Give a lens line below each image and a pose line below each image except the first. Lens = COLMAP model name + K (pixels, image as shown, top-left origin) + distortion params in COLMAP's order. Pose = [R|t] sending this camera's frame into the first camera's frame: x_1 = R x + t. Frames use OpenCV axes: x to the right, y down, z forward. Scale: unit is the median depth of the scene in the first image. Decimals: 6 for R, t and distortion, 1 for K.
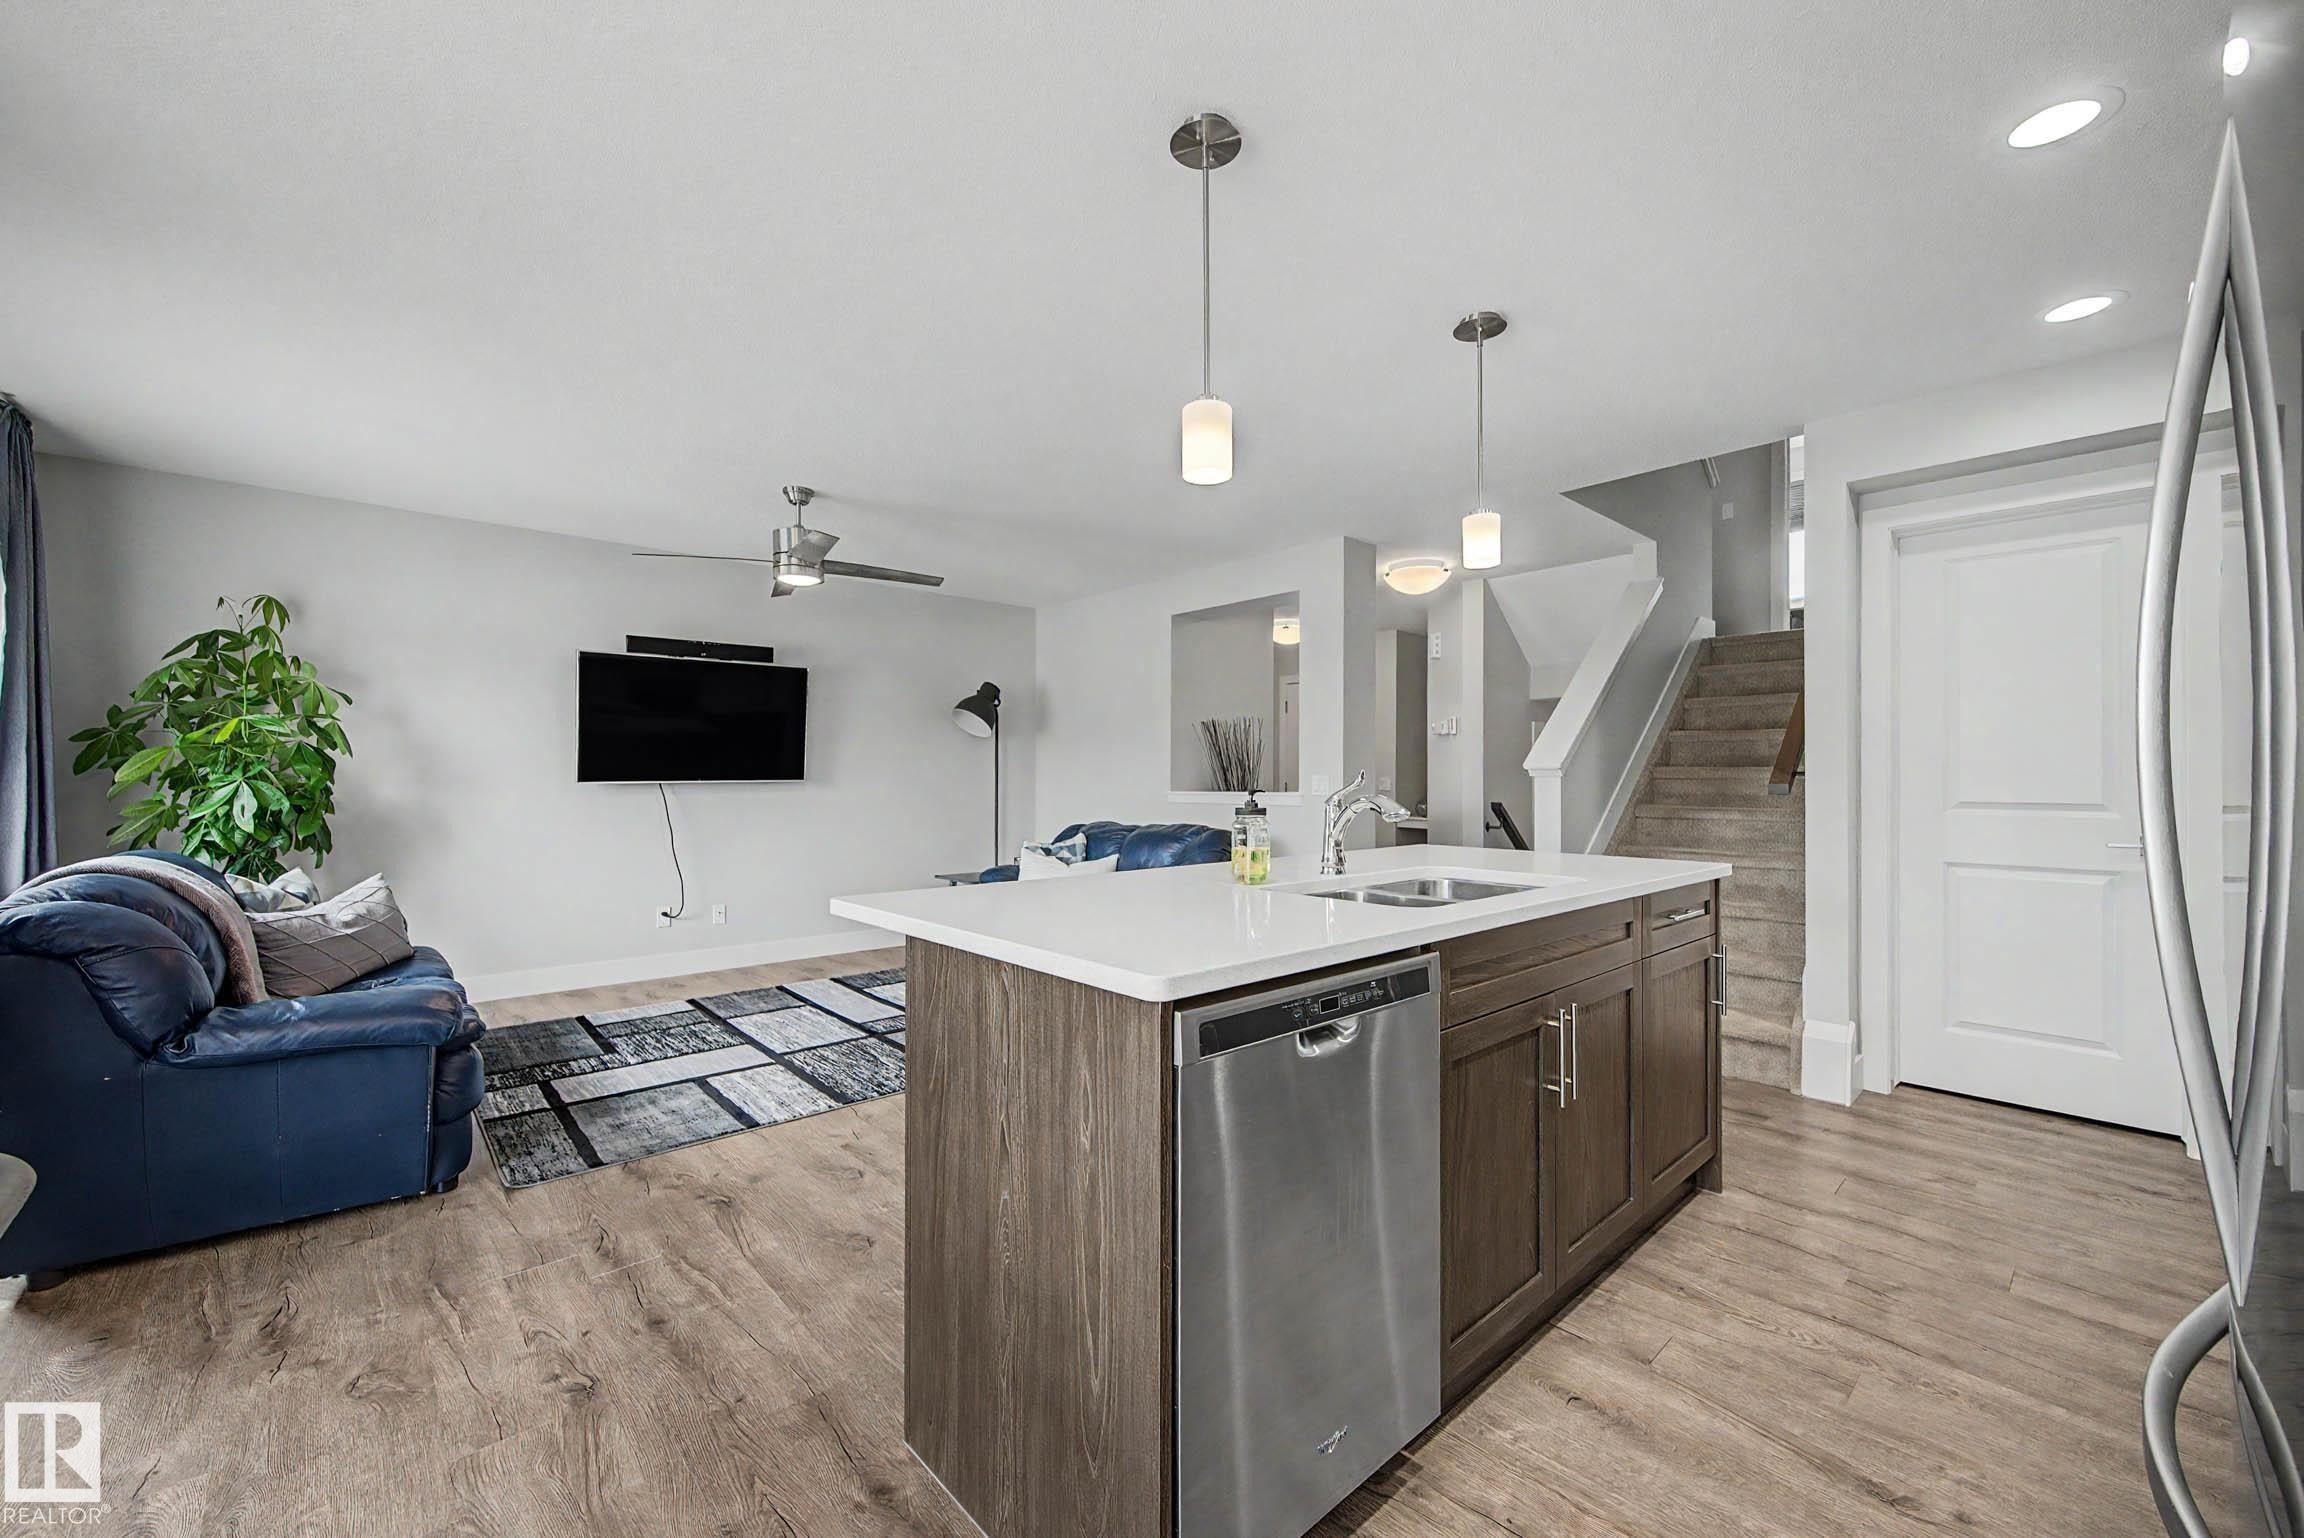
lens RADIAL K [[907.3, 0, 1152.5], [0, 907.3, 771.2], [0, 0, 1]] dist [0.002622, -0.000078]
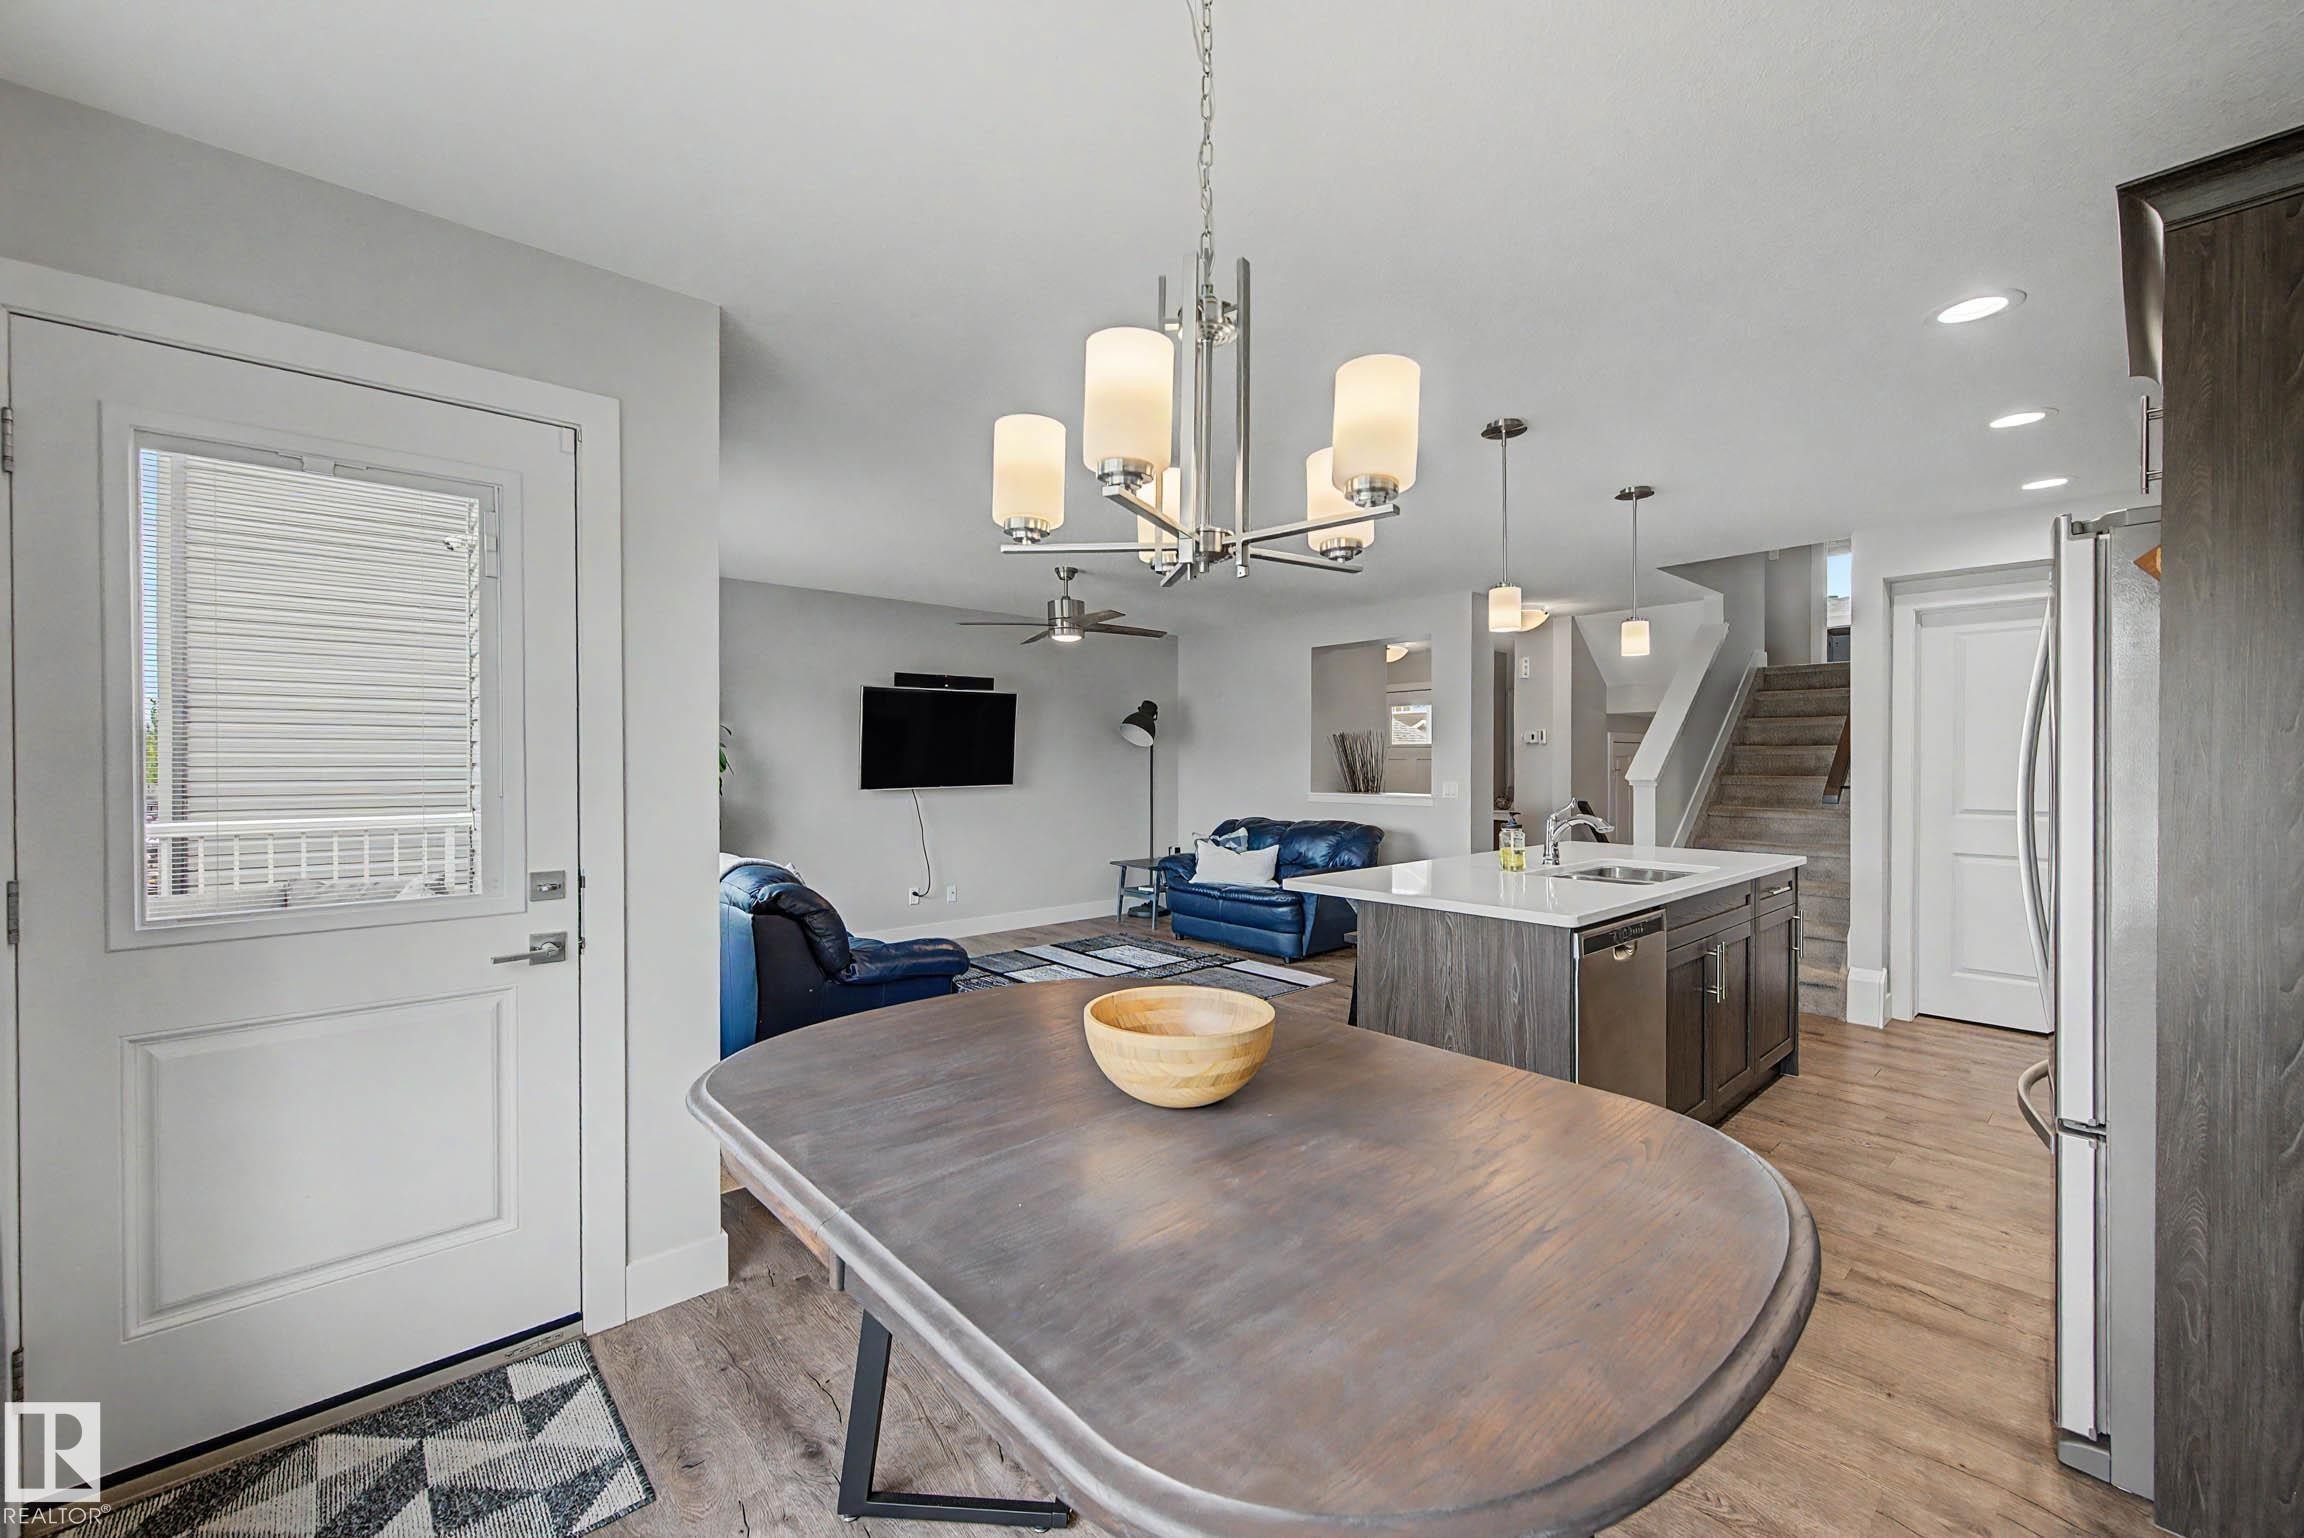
lens RADIAL K [[907.3, 0, 1142.7], [0, 907.3, 766.0], [0, 0, 1]] dist [0.002622, -0.000078]
pose [[0.999835, -0.003656, -0.017773, -0.258552], [0.003894, 0.999903, 0.013354, -0.043121], [0.017723, -0.013421, 0.999753, -0.309923]]
